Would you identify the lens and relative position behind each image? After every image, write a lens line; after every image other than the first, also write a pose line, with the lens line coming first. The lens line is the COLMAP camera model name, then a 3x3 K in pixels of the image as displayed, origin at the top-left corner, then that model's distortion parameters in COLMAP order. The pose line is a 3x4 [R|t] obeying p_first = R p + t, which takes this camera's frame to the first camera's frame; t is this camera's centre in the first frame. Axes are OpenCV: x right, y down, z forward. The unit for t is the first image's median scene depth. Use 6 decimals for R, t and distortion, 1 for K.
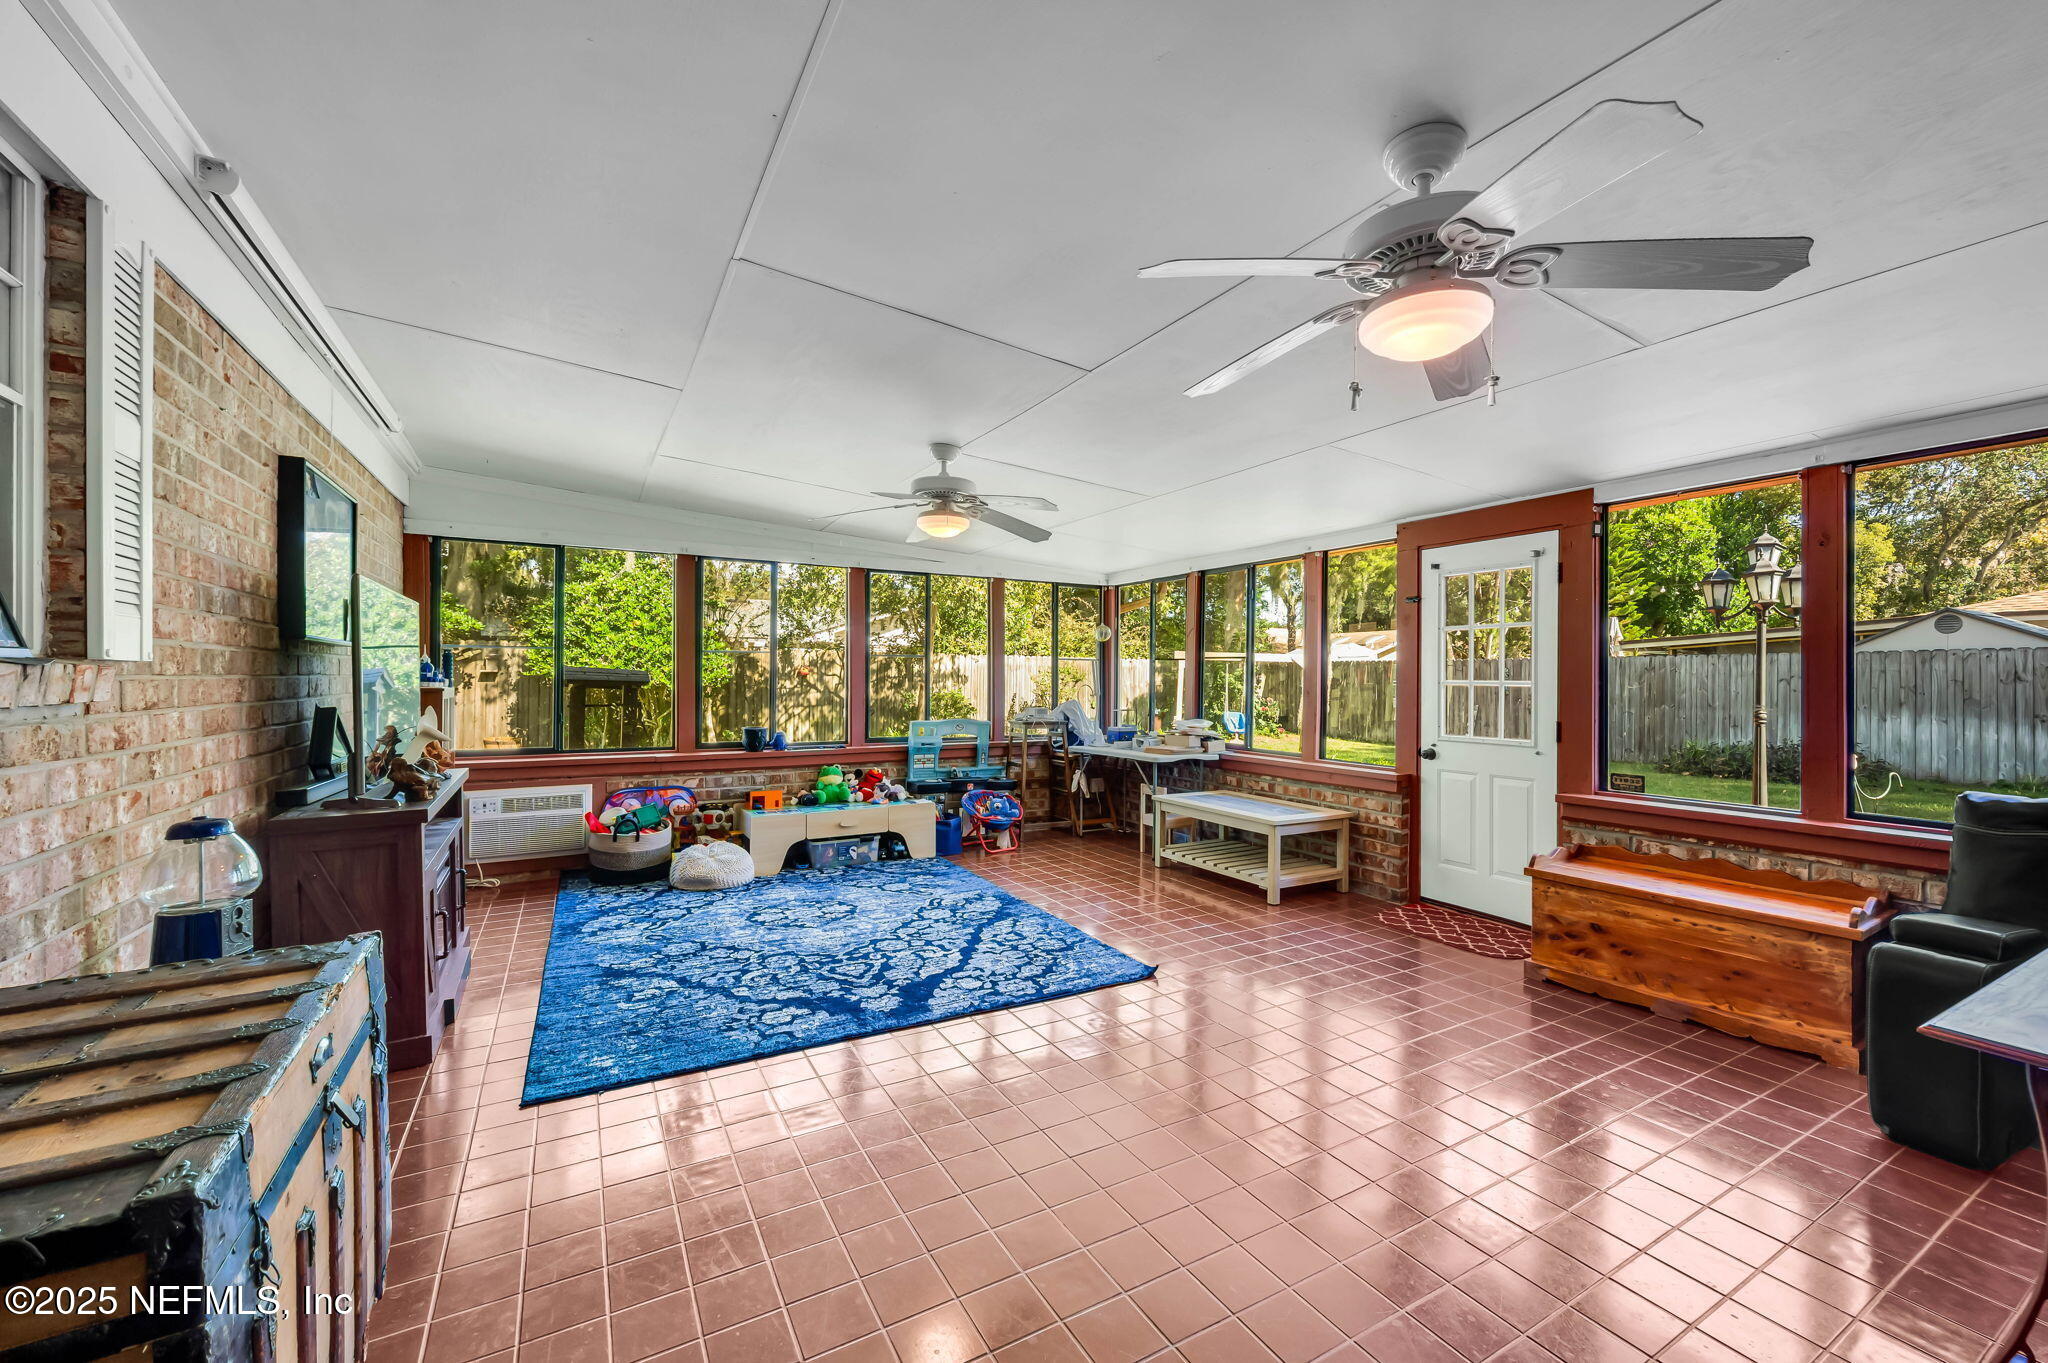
lens RADIAL K [[819.0, 0, 1029.5], [0, 819.0, 683.7], [0, 0, 1]] dist [-0.002041, -0.000105]
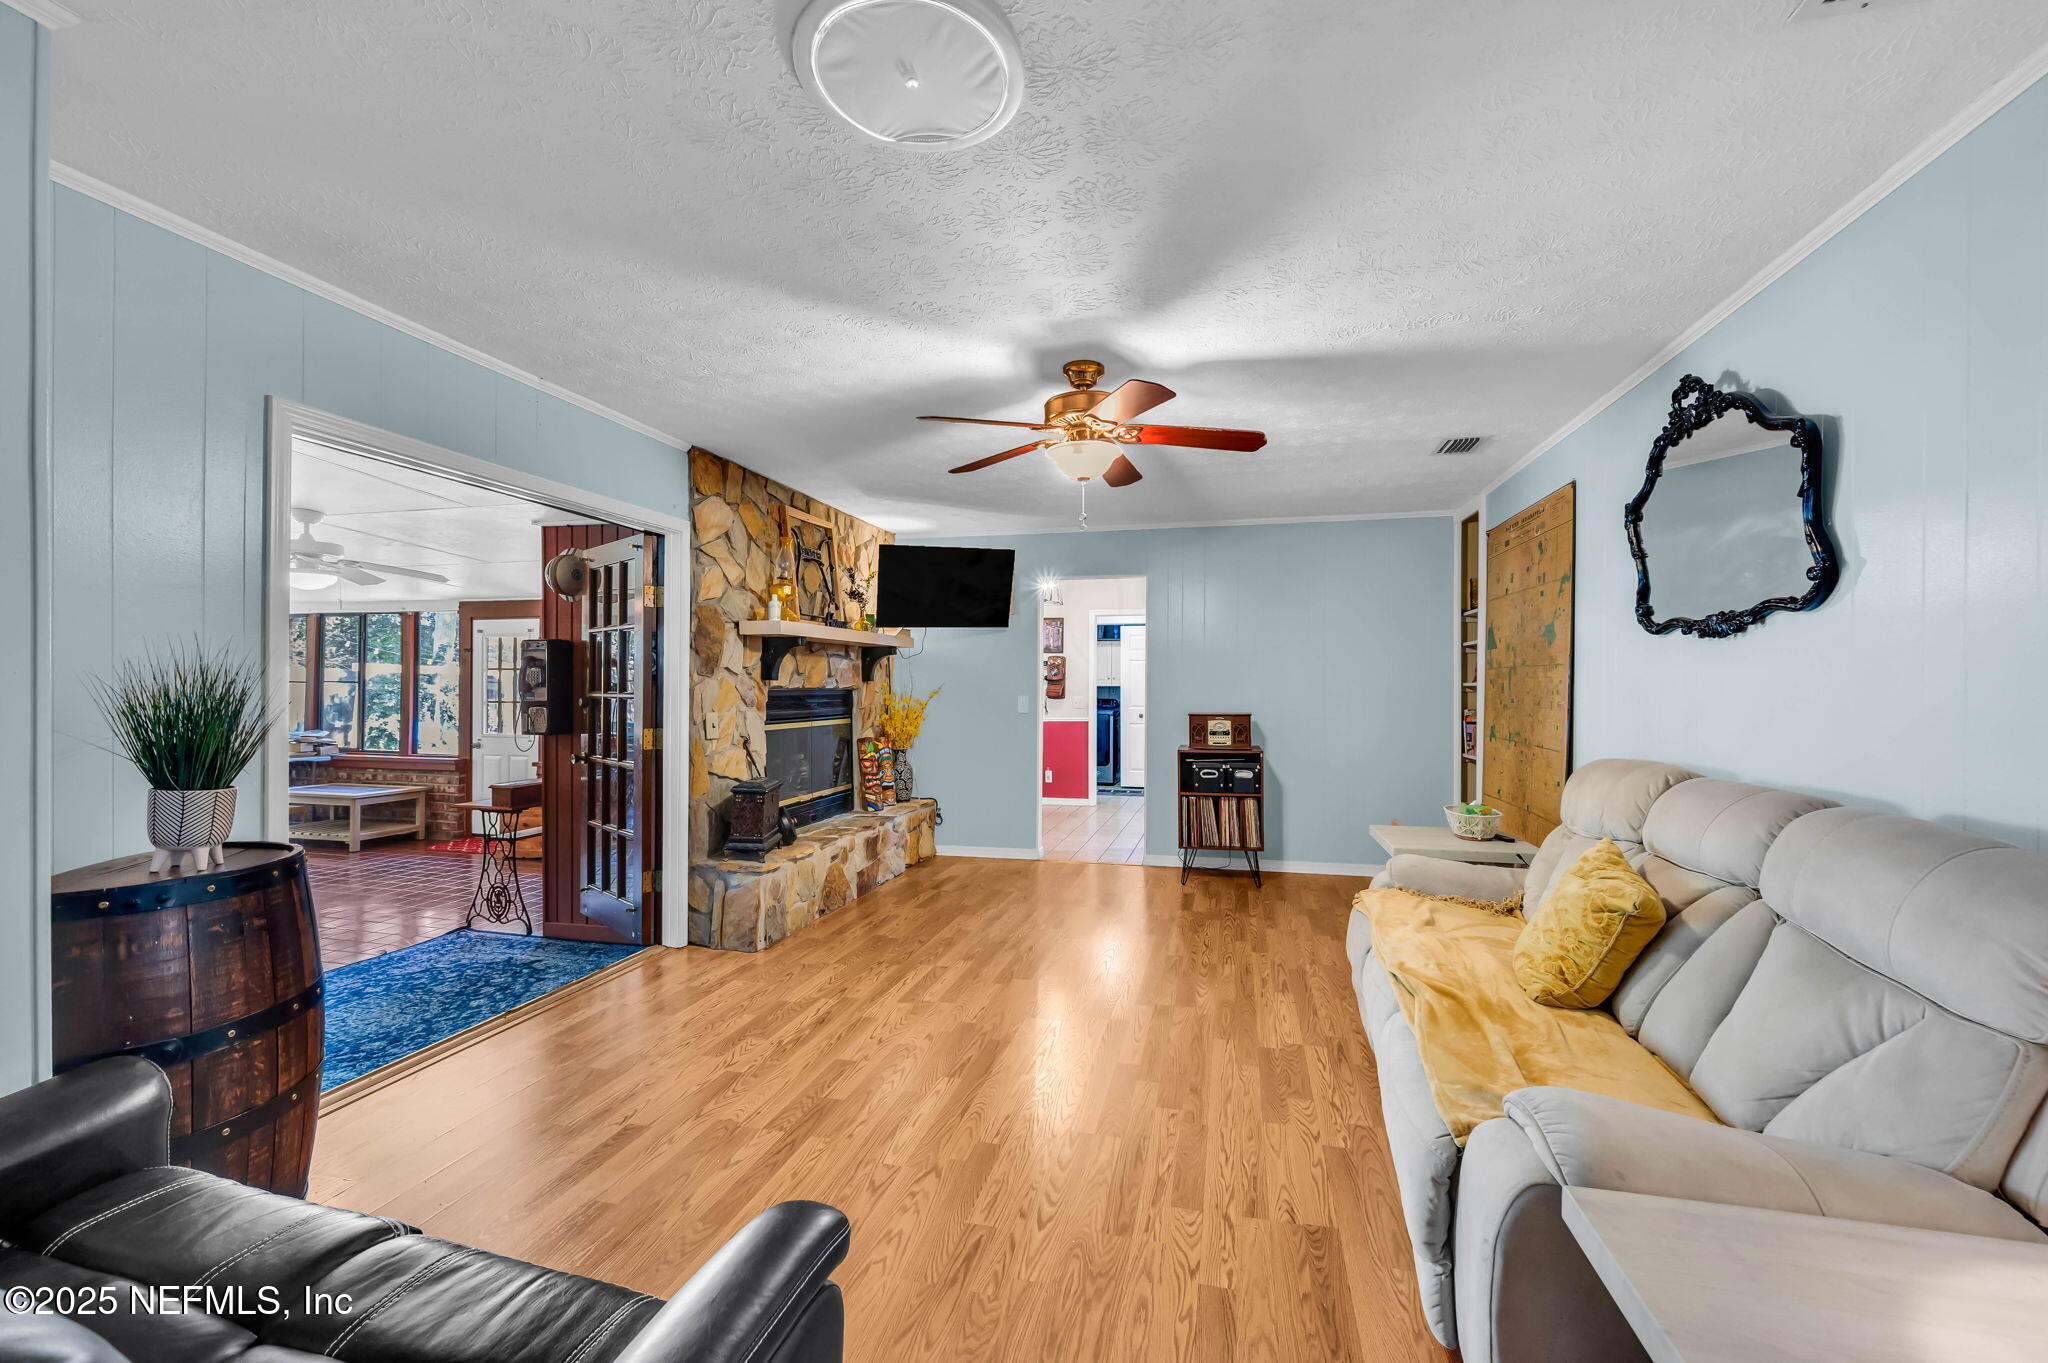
lens RADIAL K [[819.0, 0, 1036.3], [0, 819.0, 685.6], [0, 0, 1]] dist [-0.002041, -0.000105]
pose [[0.691215, -0.008937, 0.722594, 0.072340], [0.004508, 0.999957, 0.008055, -0.038574], [-0.722635, -0.002310, 0.691226, -0.847983]]
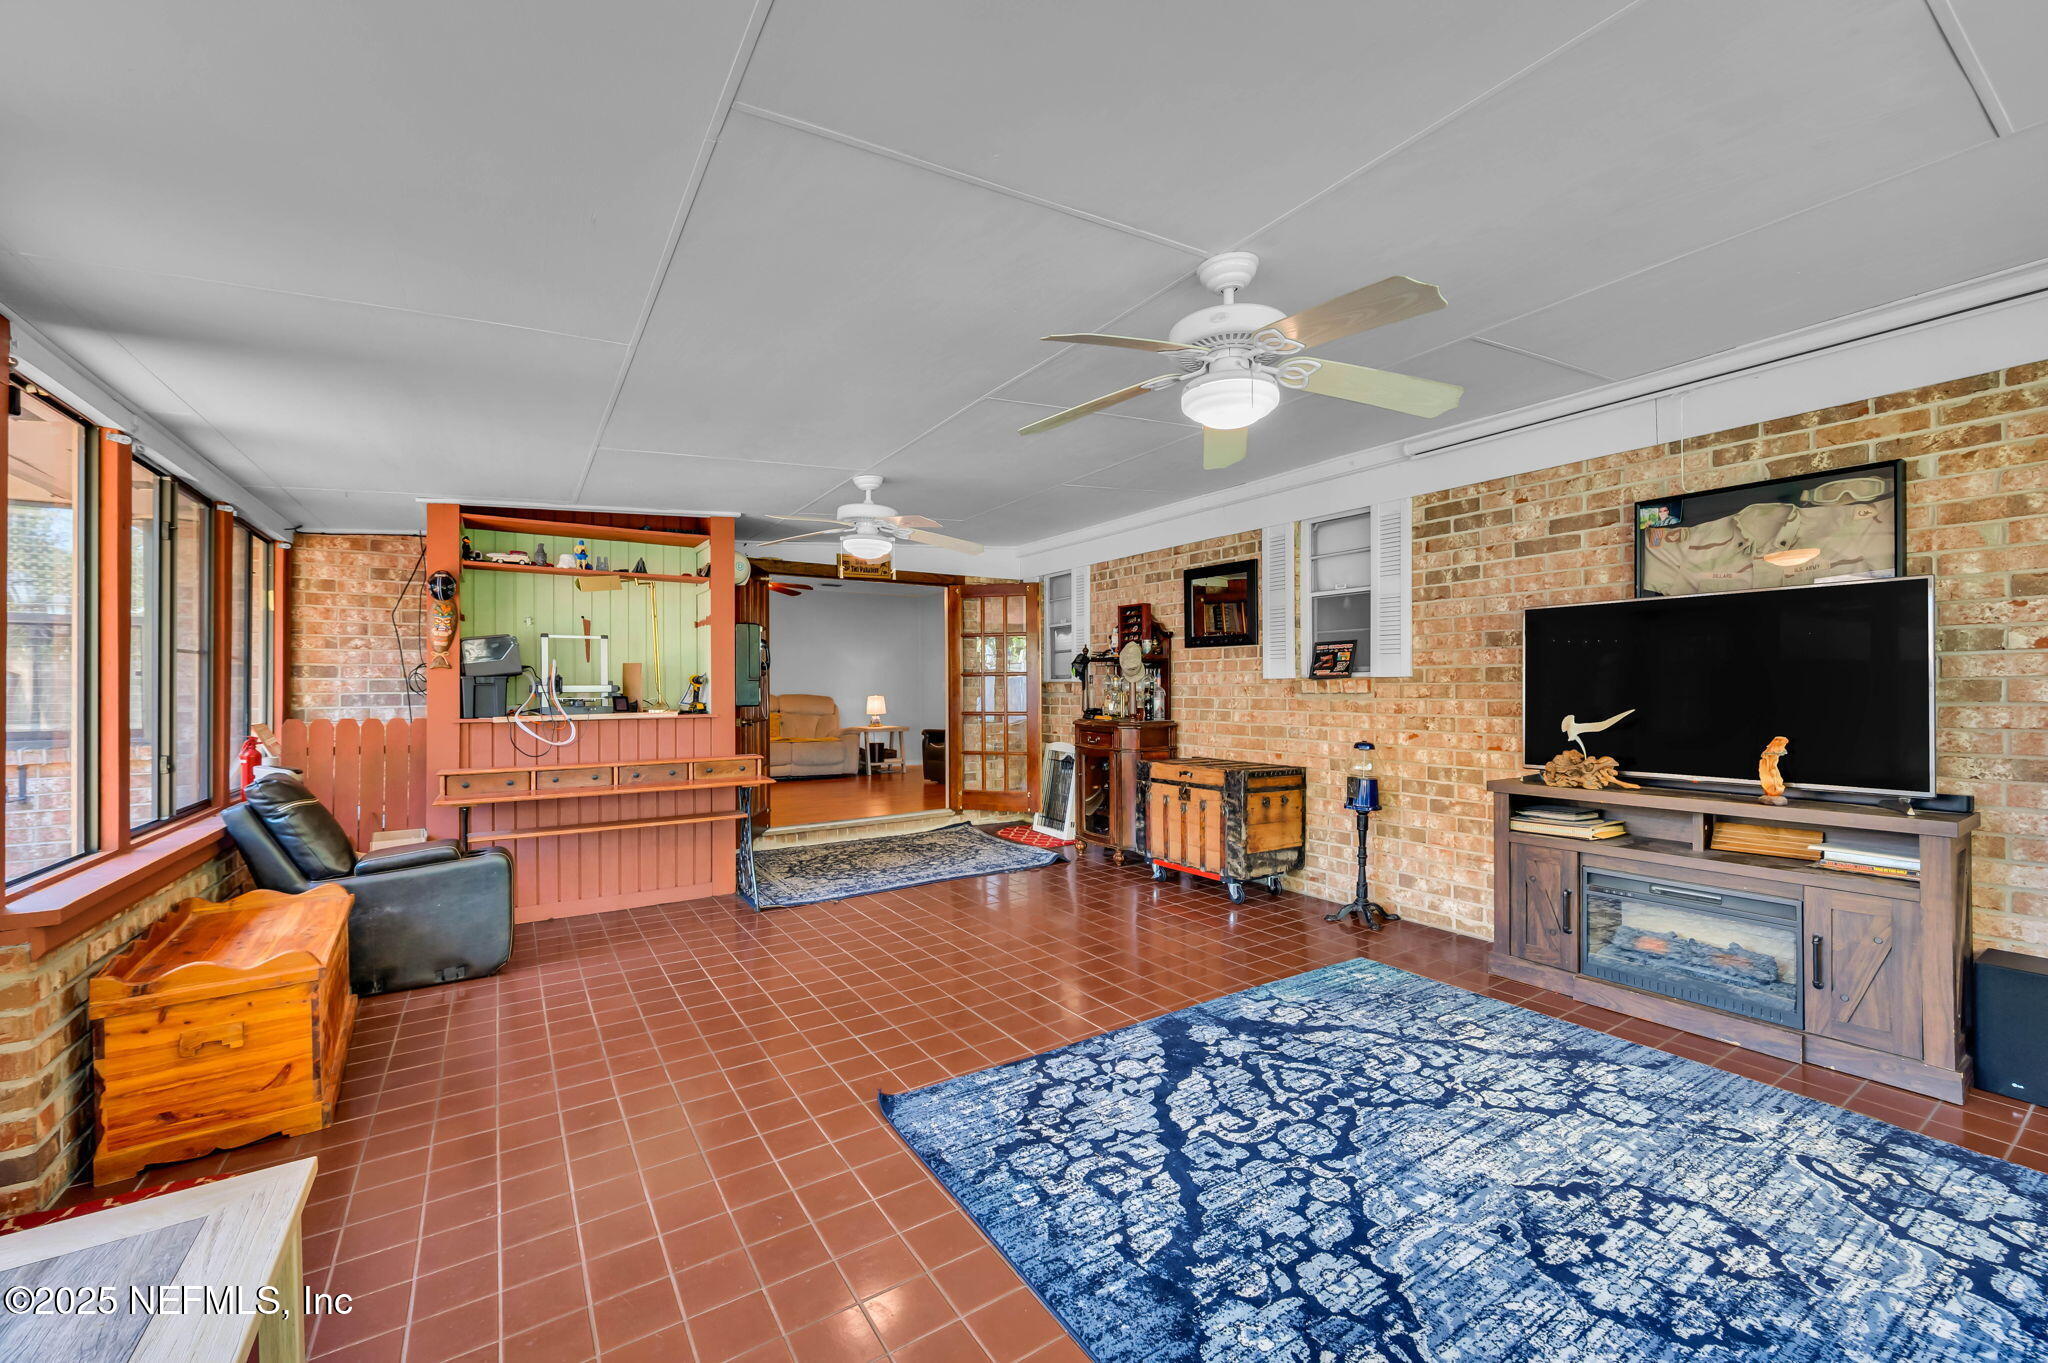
lens RADIAL K [[819.0, 0, 1024.8], [0, 819.0, 683.6], [0, 0, 1]] dist [-0.002041, -0.000105]
pose [[-0.998065, 0.005294, -0.061949, 0.071821], [0.005389, 0.999985, -0.001357, -0.004742], [0.061940, -0.001688, -0.998078, 1.678617]]
